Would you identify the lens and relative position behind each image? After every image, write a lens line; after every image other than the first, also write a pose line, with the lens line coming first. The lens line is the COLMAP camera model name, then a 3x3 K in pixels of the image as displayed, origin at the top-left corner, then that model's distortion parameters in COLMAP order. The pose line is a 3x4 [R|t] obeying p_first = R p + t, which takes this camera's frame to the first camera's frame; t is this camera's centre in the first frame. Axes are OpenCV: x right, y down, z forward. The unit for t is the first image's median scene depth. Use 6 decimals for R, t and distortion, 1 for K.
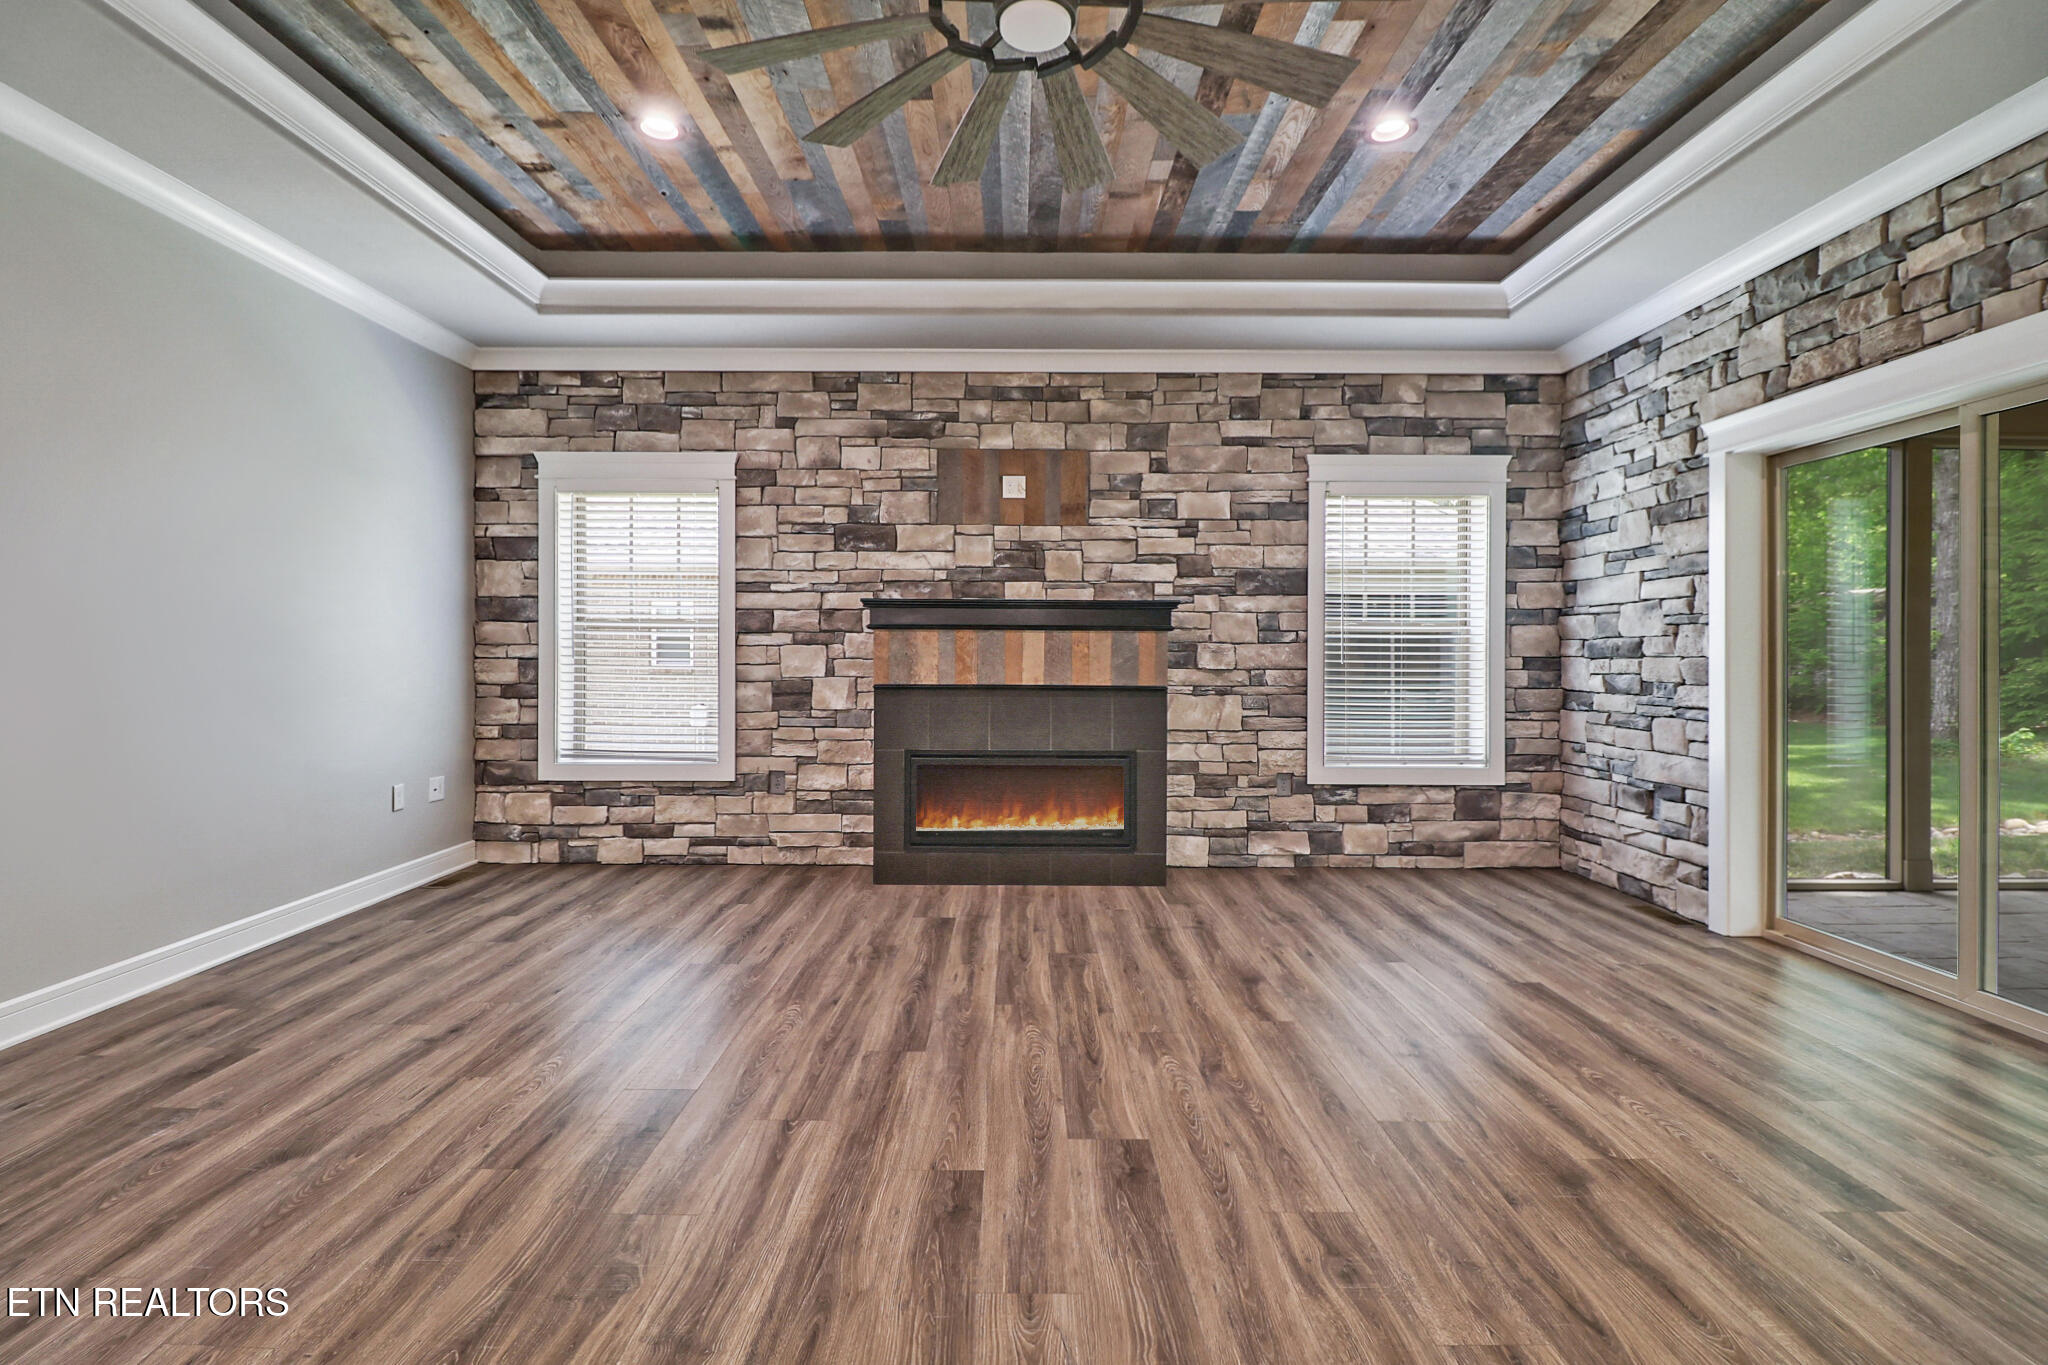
lens RADIAL K [[935.4, 0, 1010.9], [0, 935.4, 657.5], [0, 0, 1]] dist [0.000260, -0.012396]
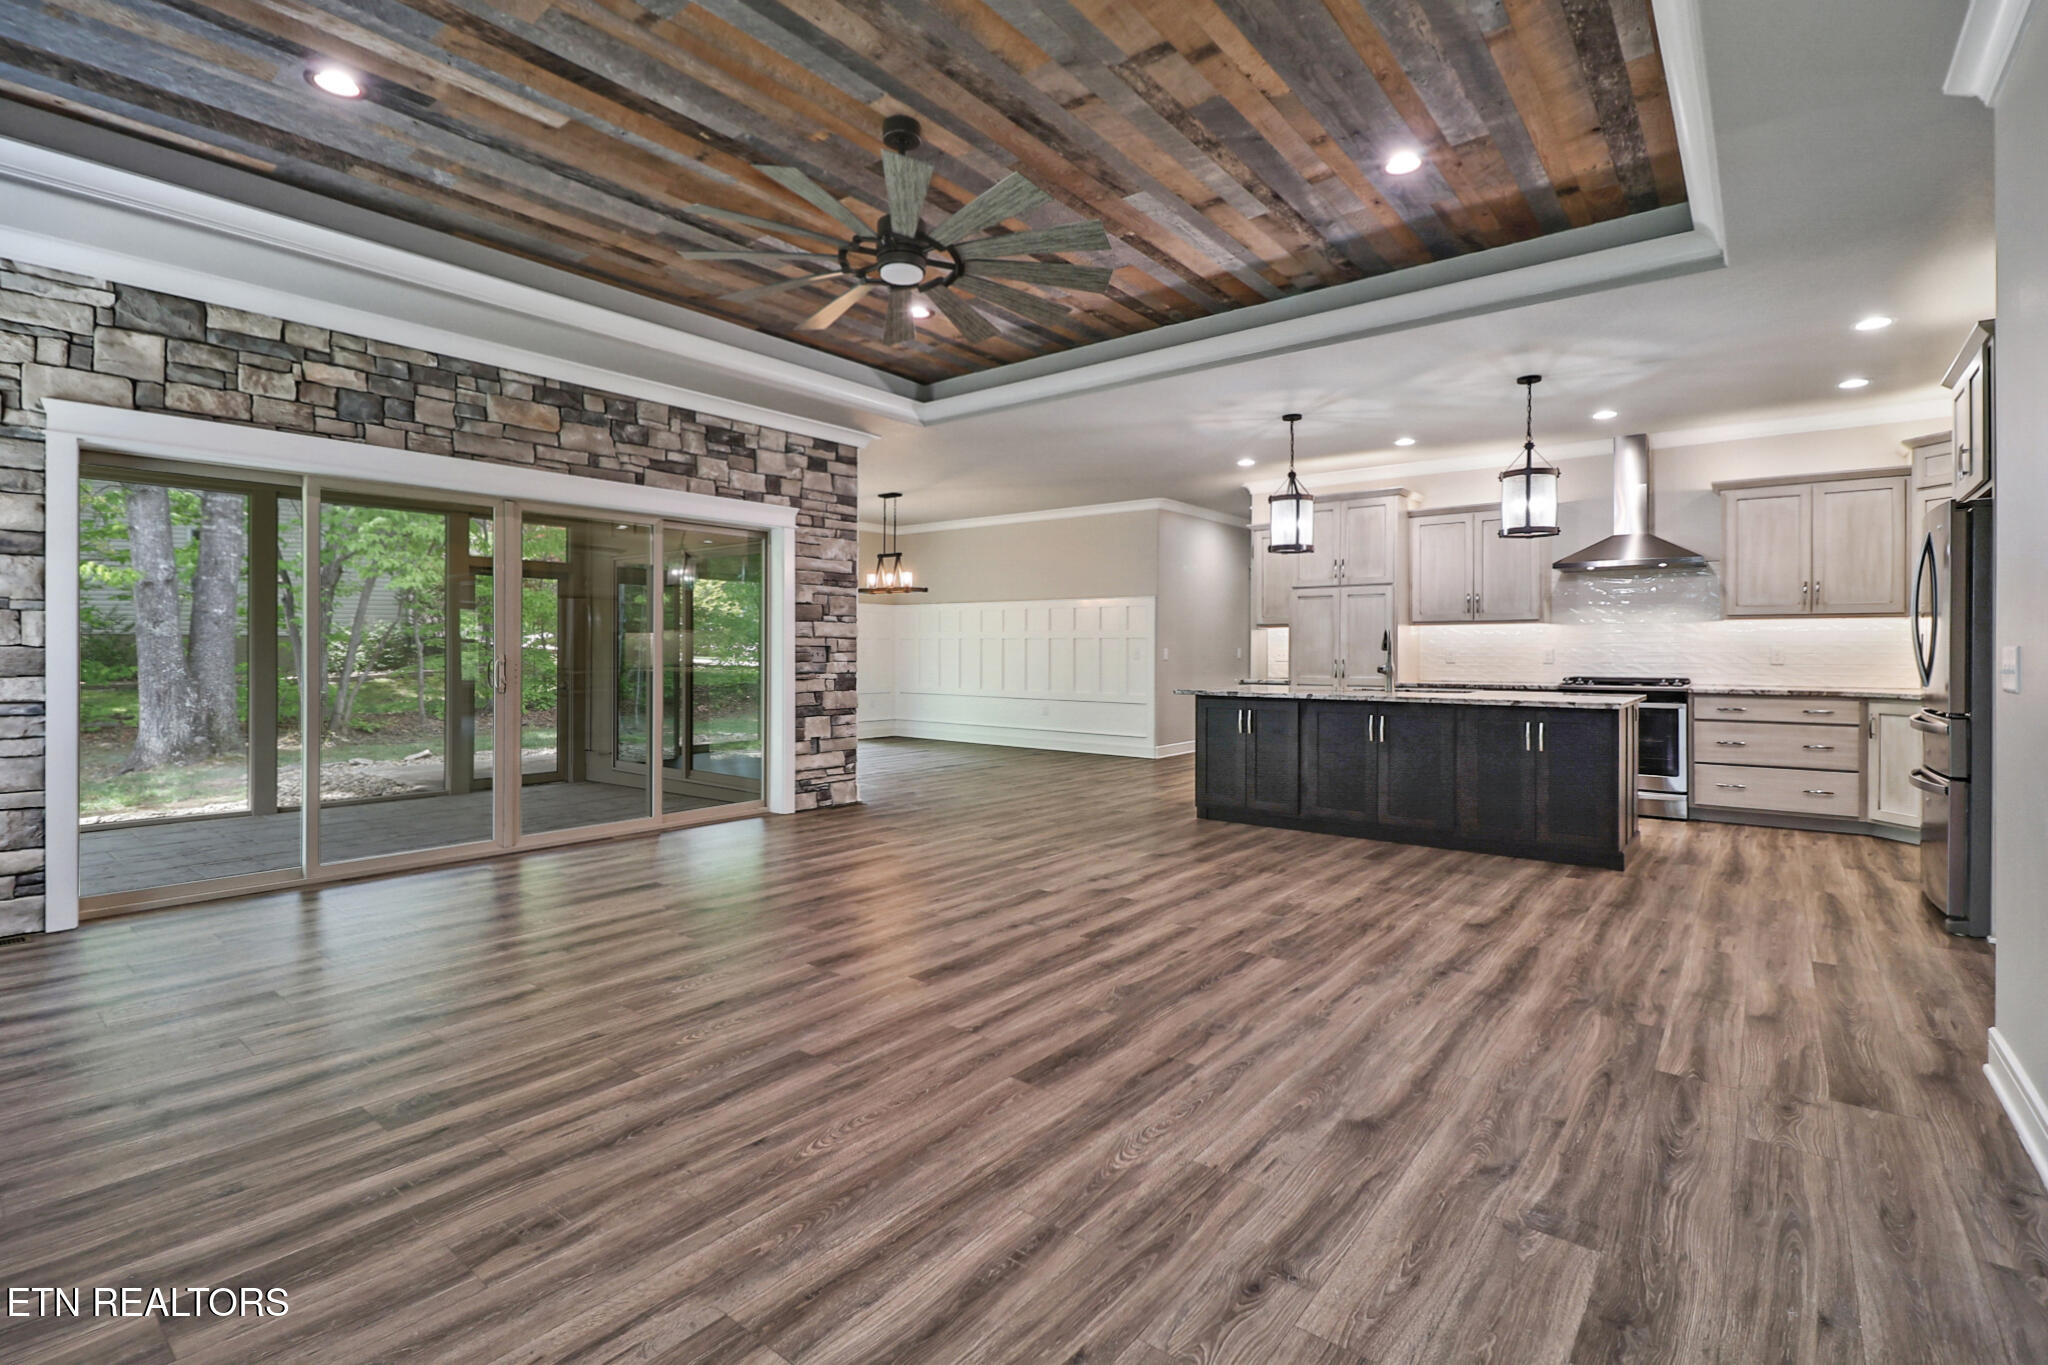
lens RADIAL K [[939.3, 0, 1013.9], [0, 939.3, 650.7], [0, 0, 1]] dist [0.001608, -0.012252]
pose [[-0.780601, -0.007293, 0.624987, -0.472631], [-0.005130, 0.999973, 0.005262, -0.003894], [-0.625008, 0.000901, -0.780617, 0.870380]]
